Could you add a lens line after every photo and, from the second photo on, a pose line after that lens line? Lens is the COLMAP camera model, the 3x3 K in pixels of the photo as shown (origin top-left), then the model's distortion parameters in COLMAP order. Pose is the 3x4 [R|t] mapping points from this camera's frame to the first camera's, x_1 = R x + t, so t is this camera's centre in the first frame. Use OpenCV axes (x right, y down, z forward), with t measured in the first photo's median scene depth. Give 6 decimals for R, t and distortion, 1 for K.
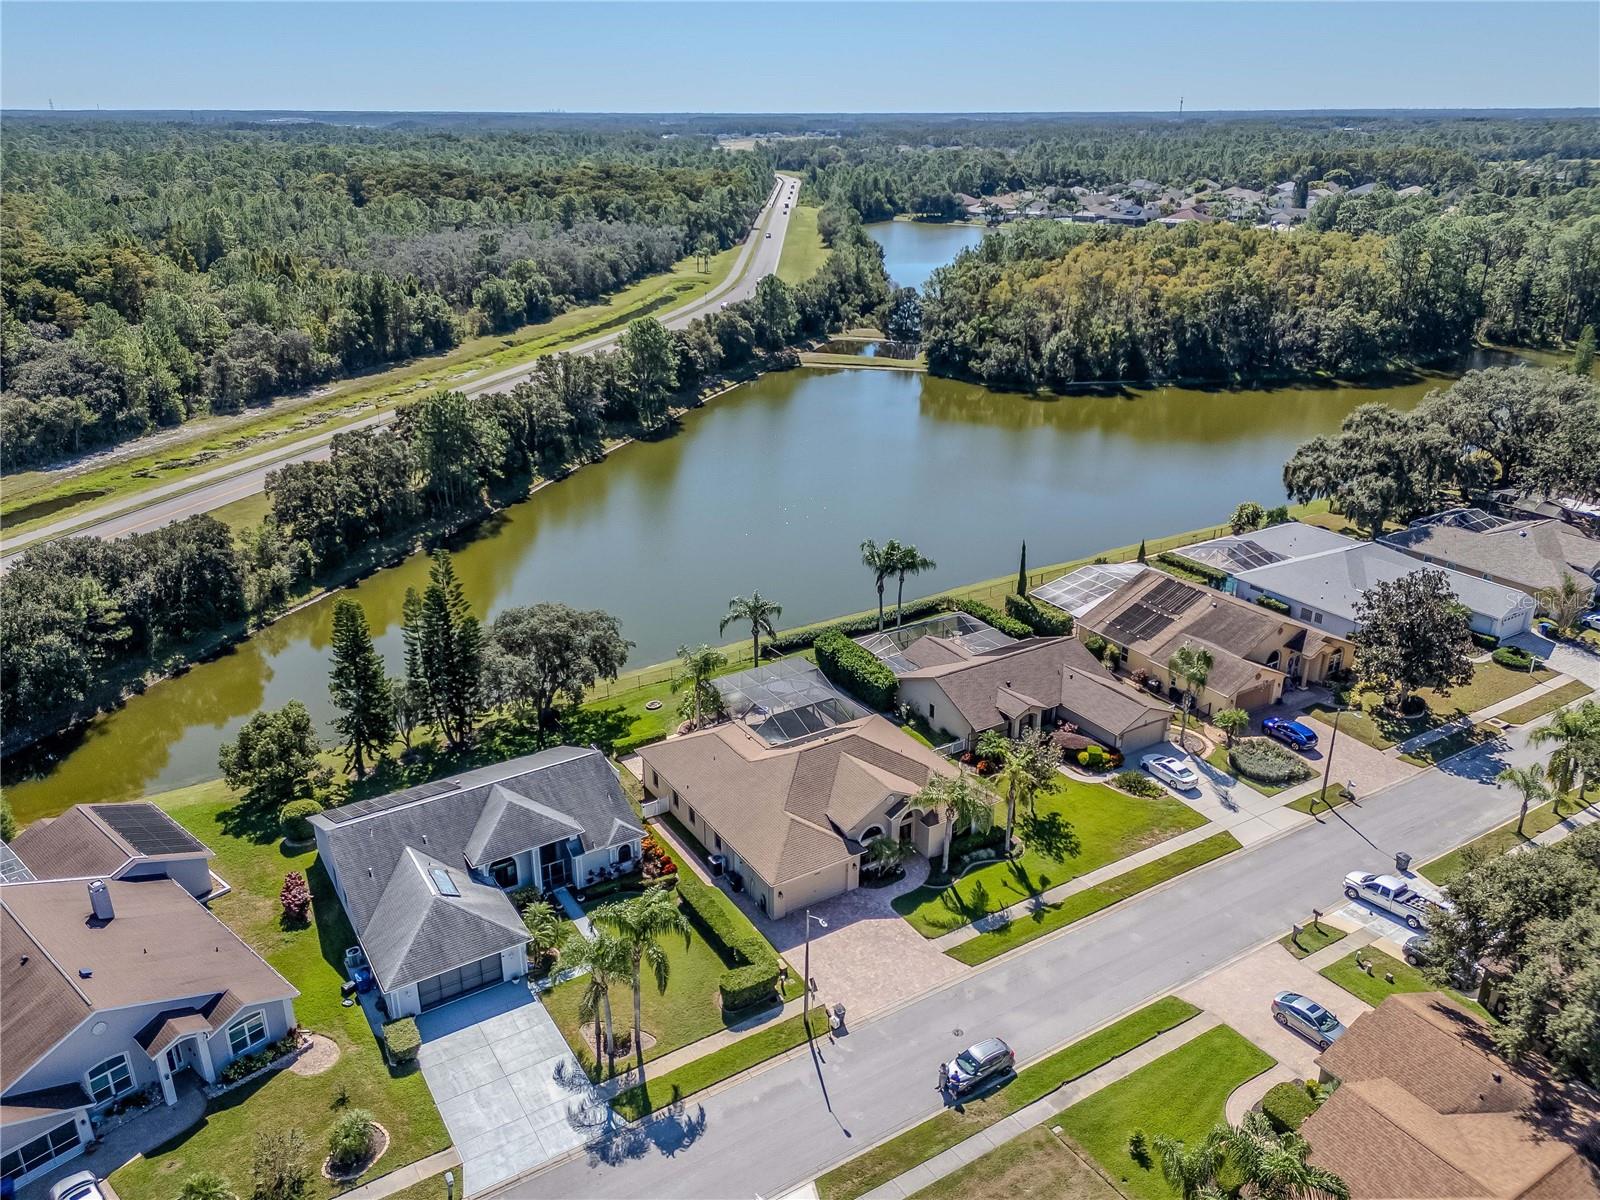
lens RADIAL K [[1137.4, 0, 800.0], [0, 1137.4, 600.0], [0, 0, 1]] dist [0.086700, -0.096441]
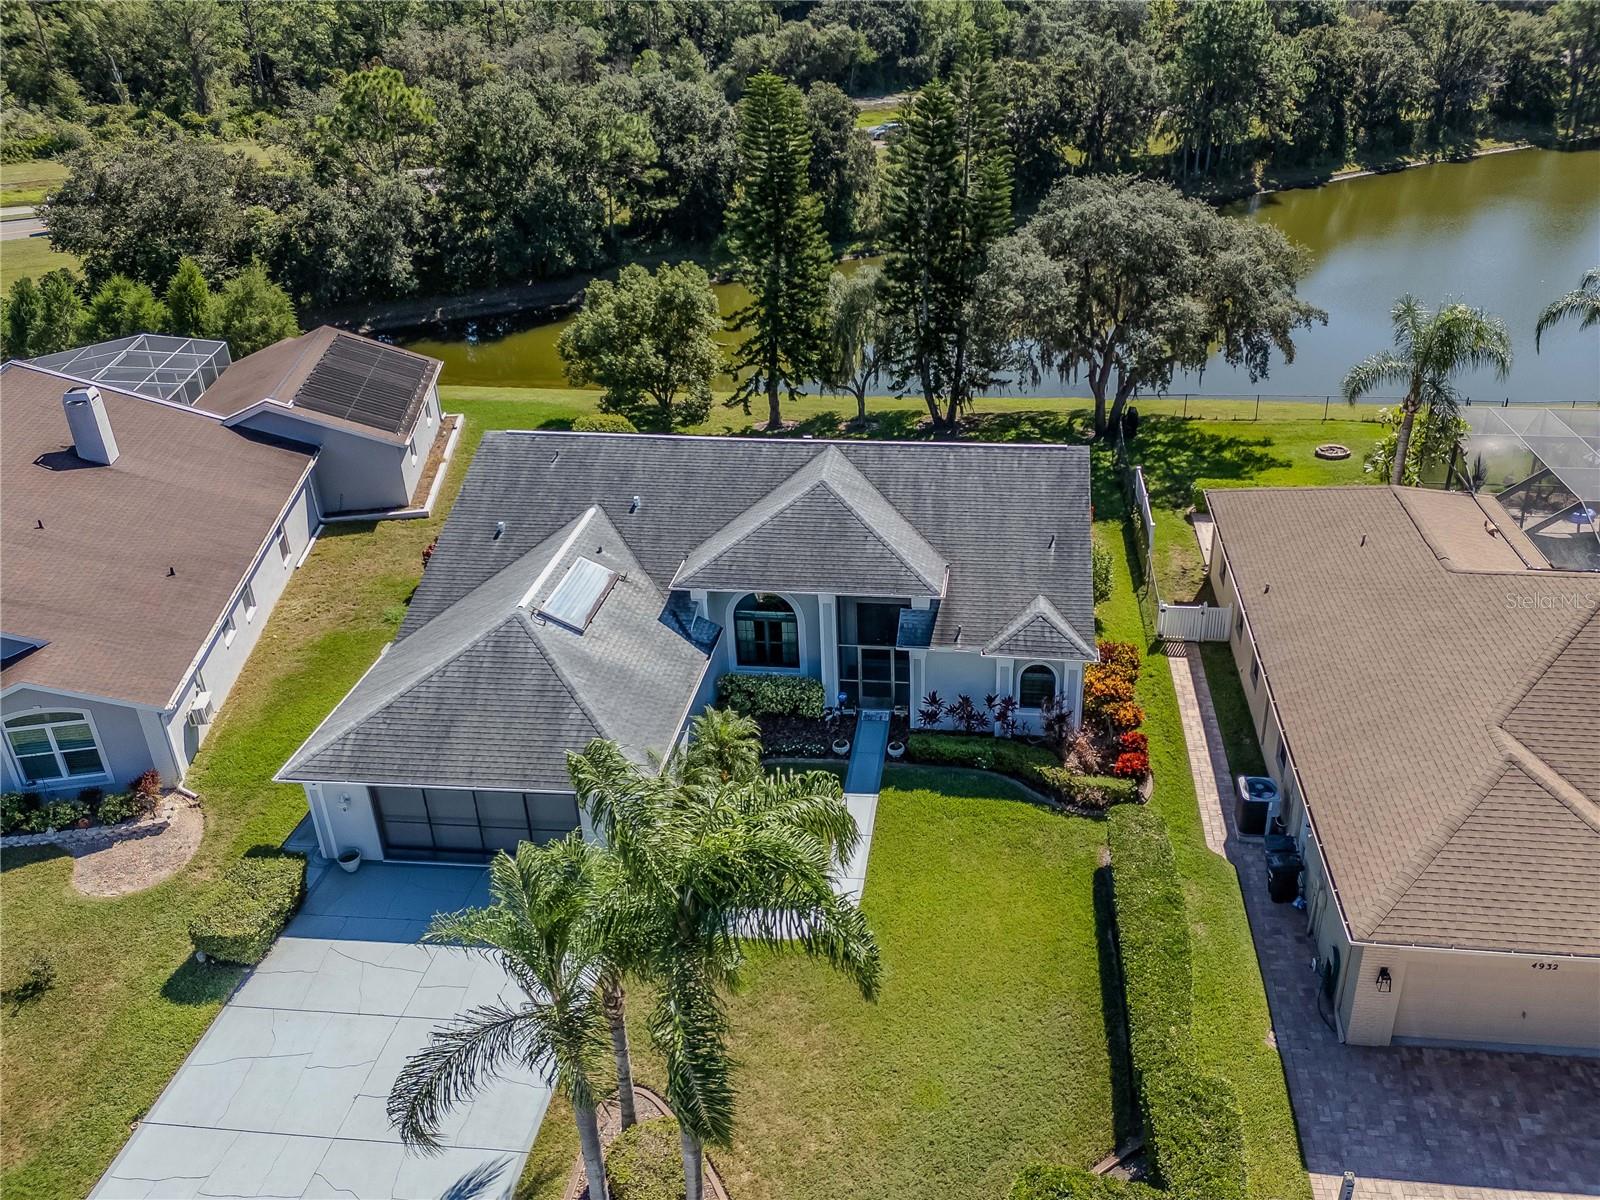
lens RADIAL K [[1222.8, 0, 931.0], [0, 1222.8, 516.1], [0, 0, 1]] dist [0.038593, -0.003516]
pose [[0.800888, 0.252600, -0.542928, 0.010881], [-0.220050, 0.967385, 0.125479, 0.042298], [0.556917, 0.018976, 0.830351, 0.221692]]
